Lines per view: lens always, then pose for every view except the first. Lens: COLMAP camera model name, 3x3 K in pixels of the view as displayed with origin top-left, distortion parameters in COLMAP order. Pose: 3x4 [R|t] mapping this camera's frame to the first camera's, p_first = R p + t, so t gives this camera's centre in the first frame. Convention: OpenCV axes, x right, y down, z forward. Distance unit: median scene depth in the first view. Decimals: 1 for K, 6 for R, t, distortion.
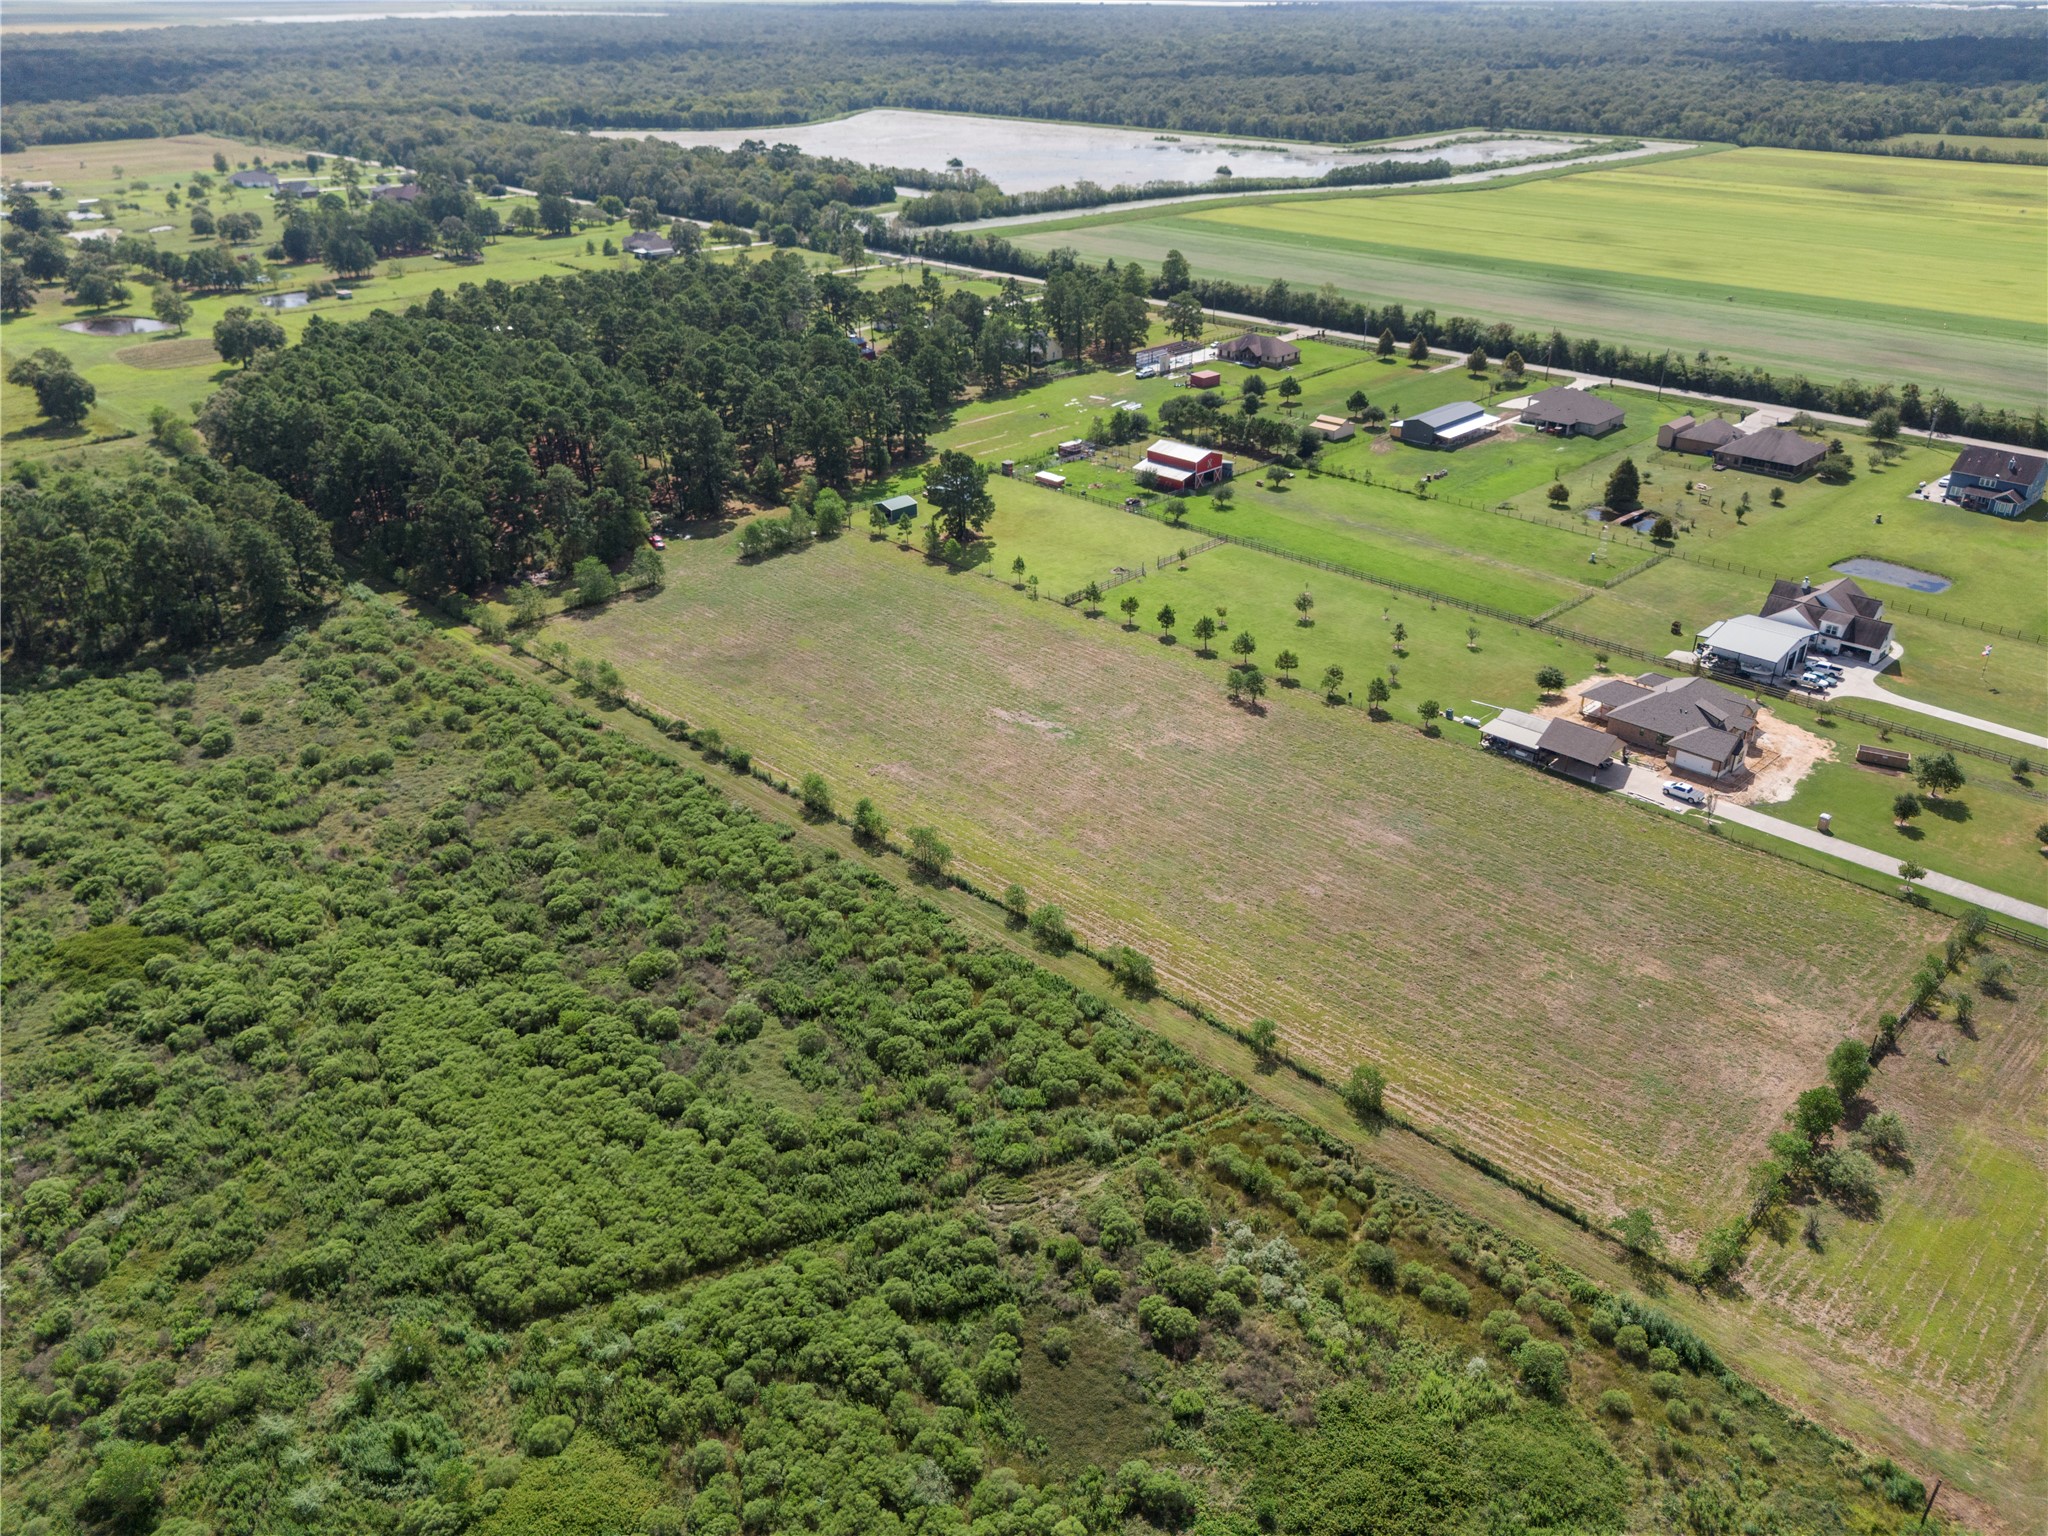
lens RADIAL K [[1531.5, 0, 1024.0], [0, 1531.5, 768.0], [0, 0, 1]] dist [0.062579, -0.061038]
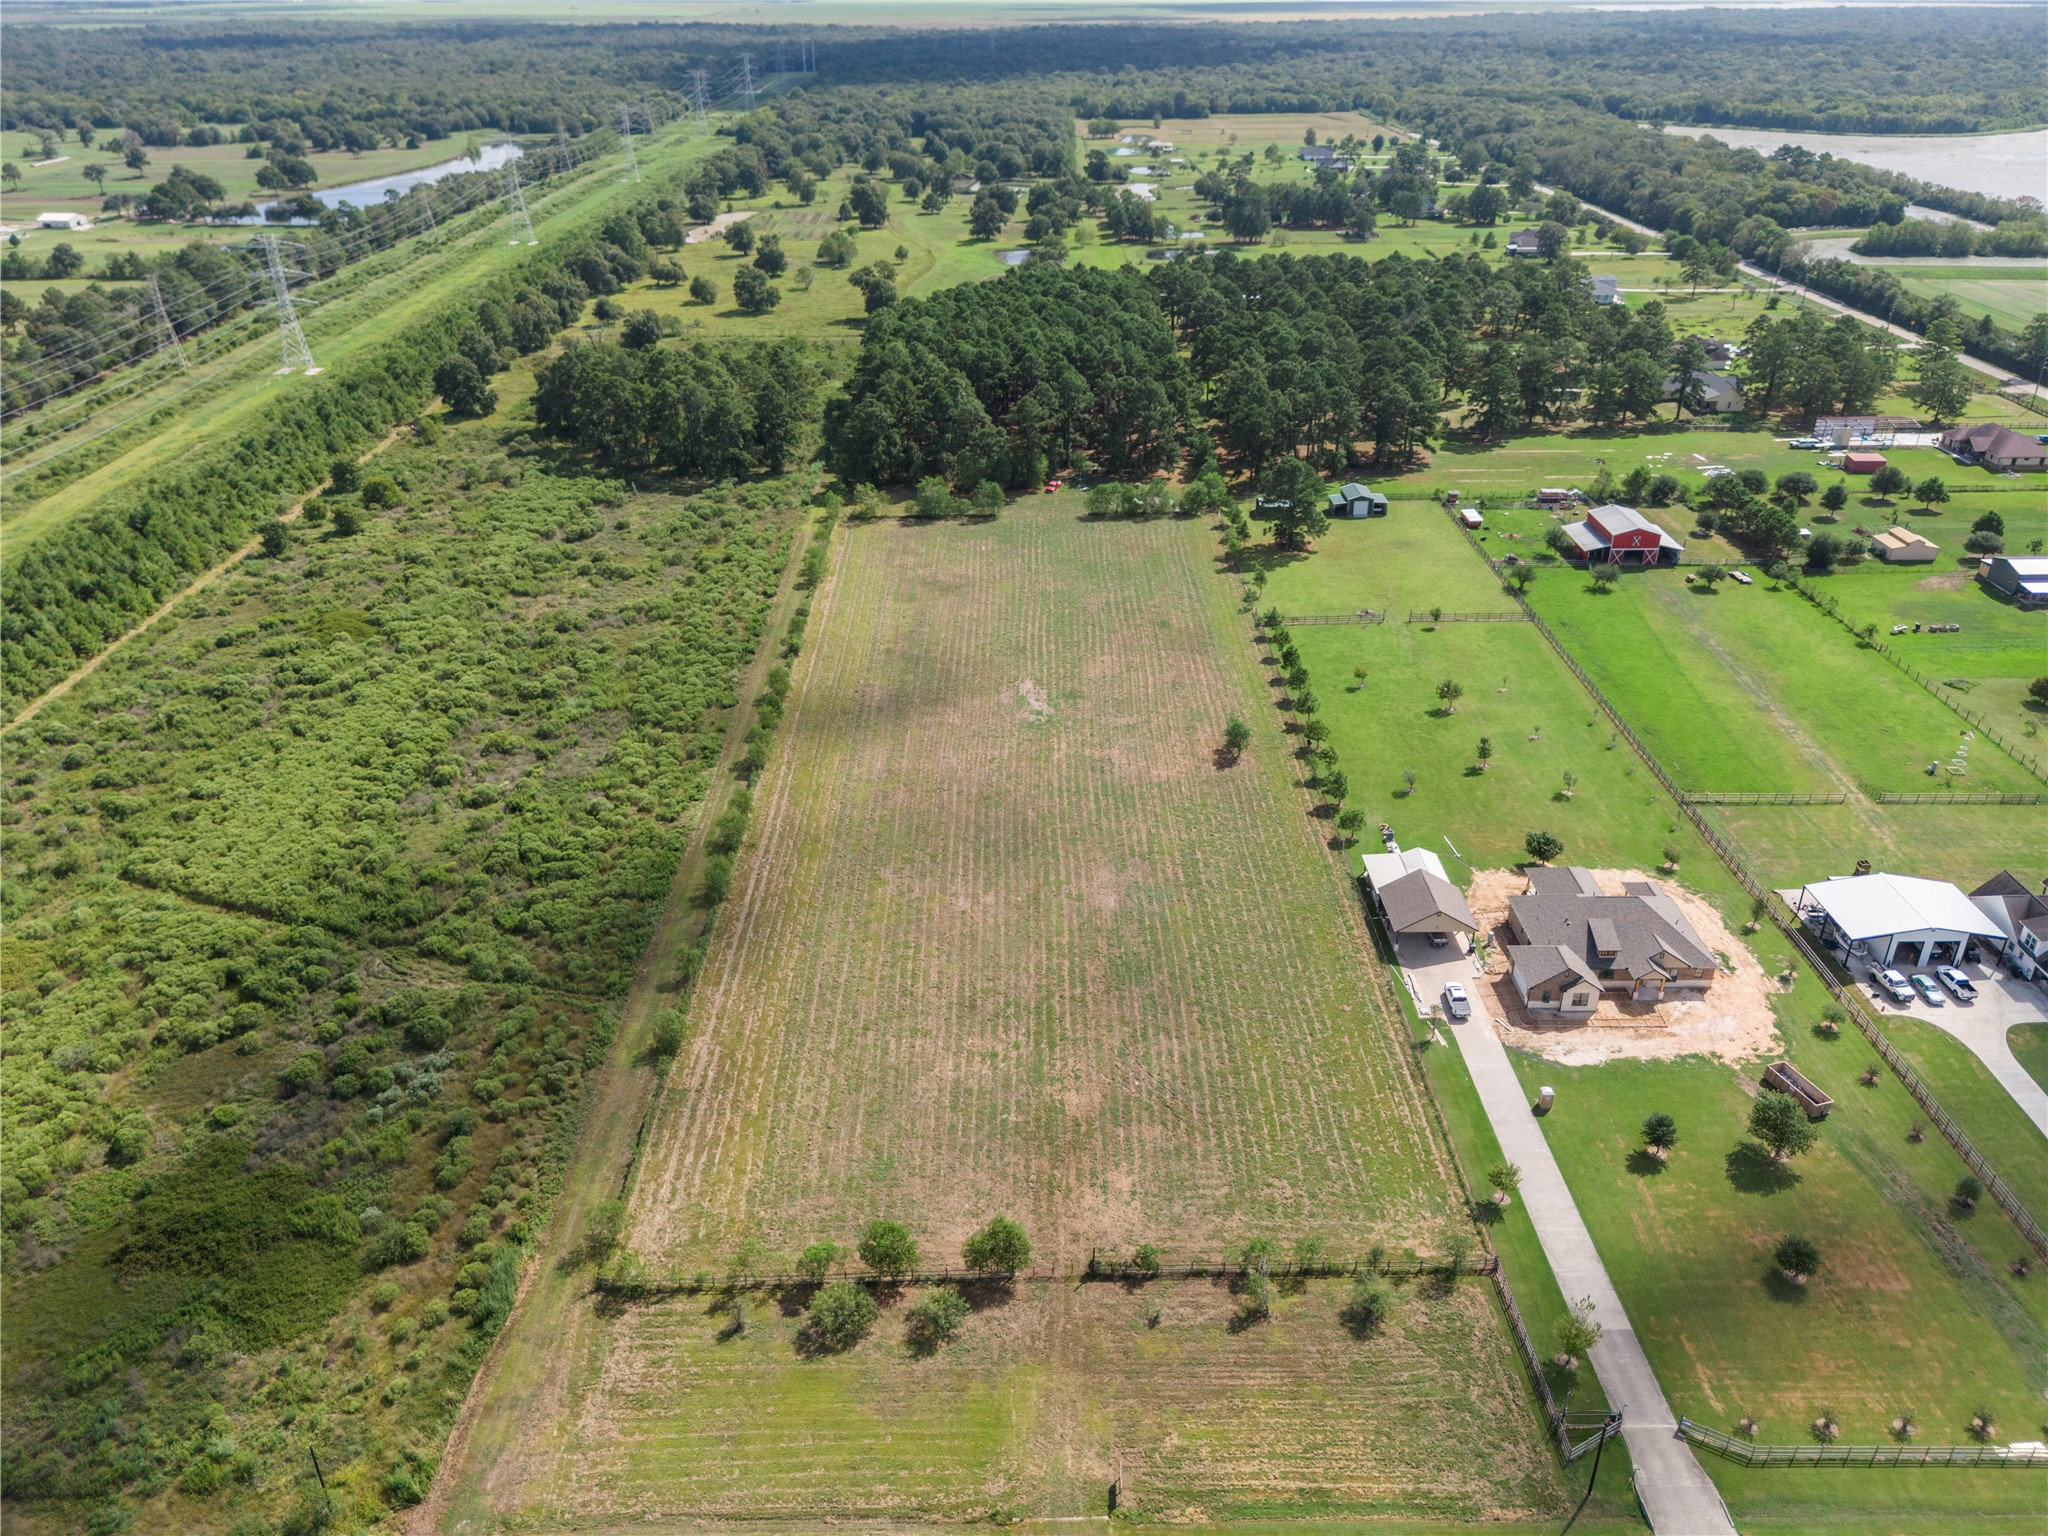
lens RADIAL K [[1531.5, 0, 1024.0], [0, 1531.5, 768.0], [0, 0, 1]] dist [0.062579, -0.061038]
pose [[0.710581, 0.323890, -0.624636, 0.522491], [-0.320632, 0.939276, 0.122290, -0.088144], [0.626314, 0.113381, 0.771281, 0.167554]]
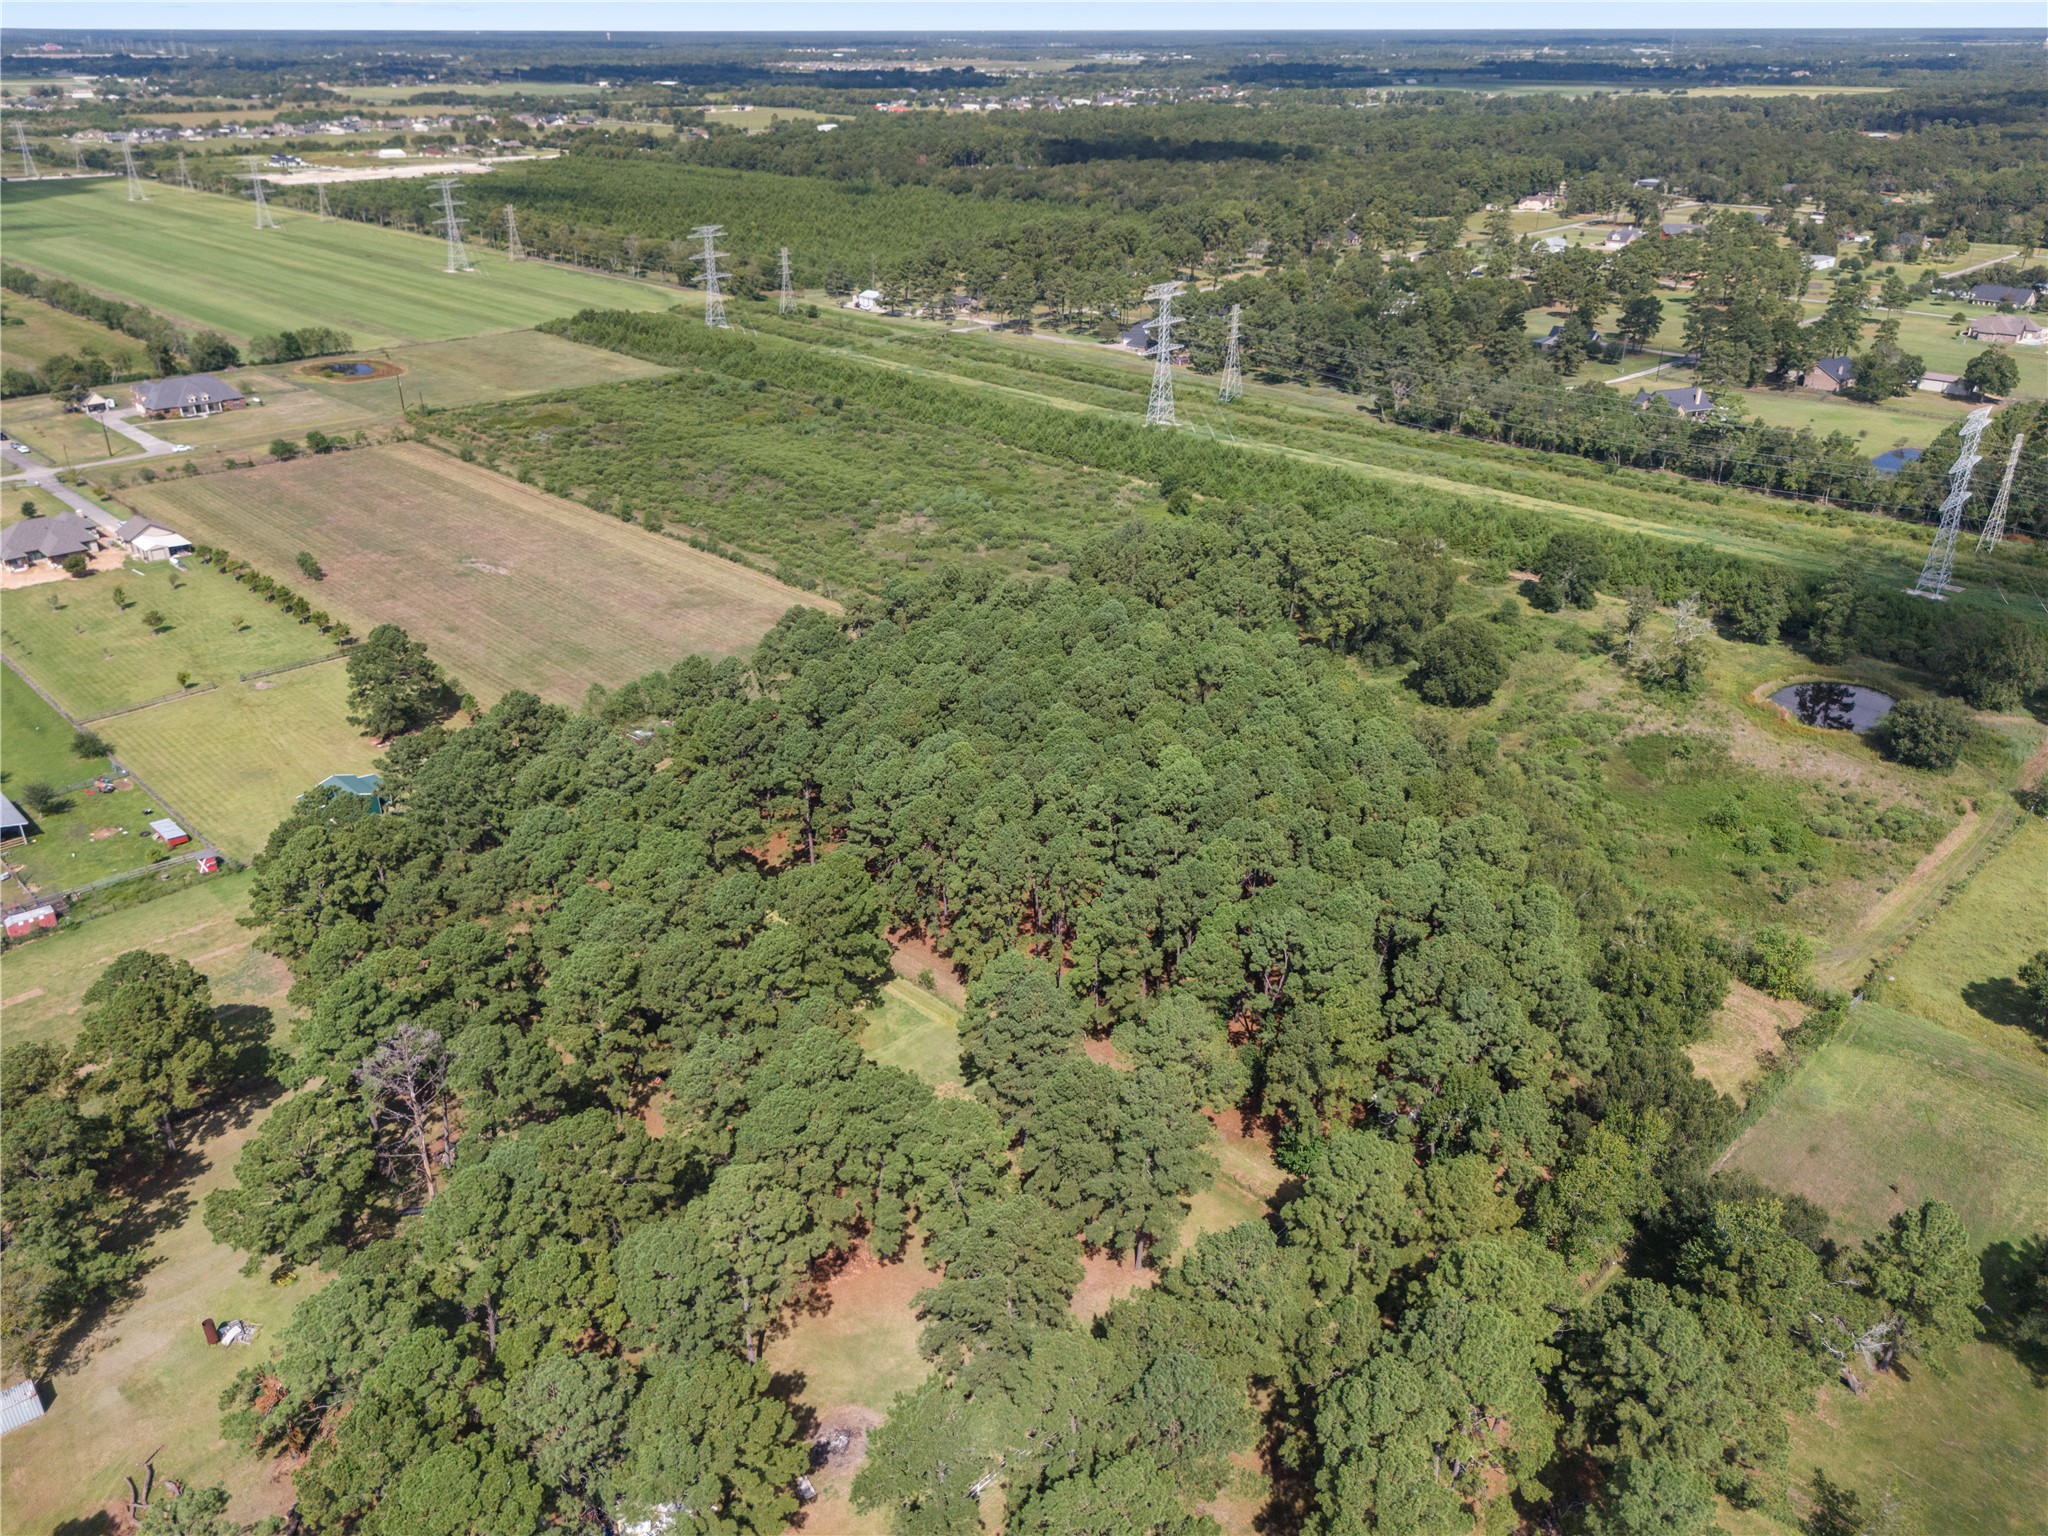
lens RADIAL K [[1531.5, 0, 1024.0], [0, 1531.5, 768.0], [0, 0, 1]] dist [0.062579, -0.061038]
pose [[-0.999848, -0.003185, 0.017136, -0.407585], [0.011746, 0.603269, 0.797451, -0.826561], [-0.012878, 0.797532, -0.603140, 1.586792]]
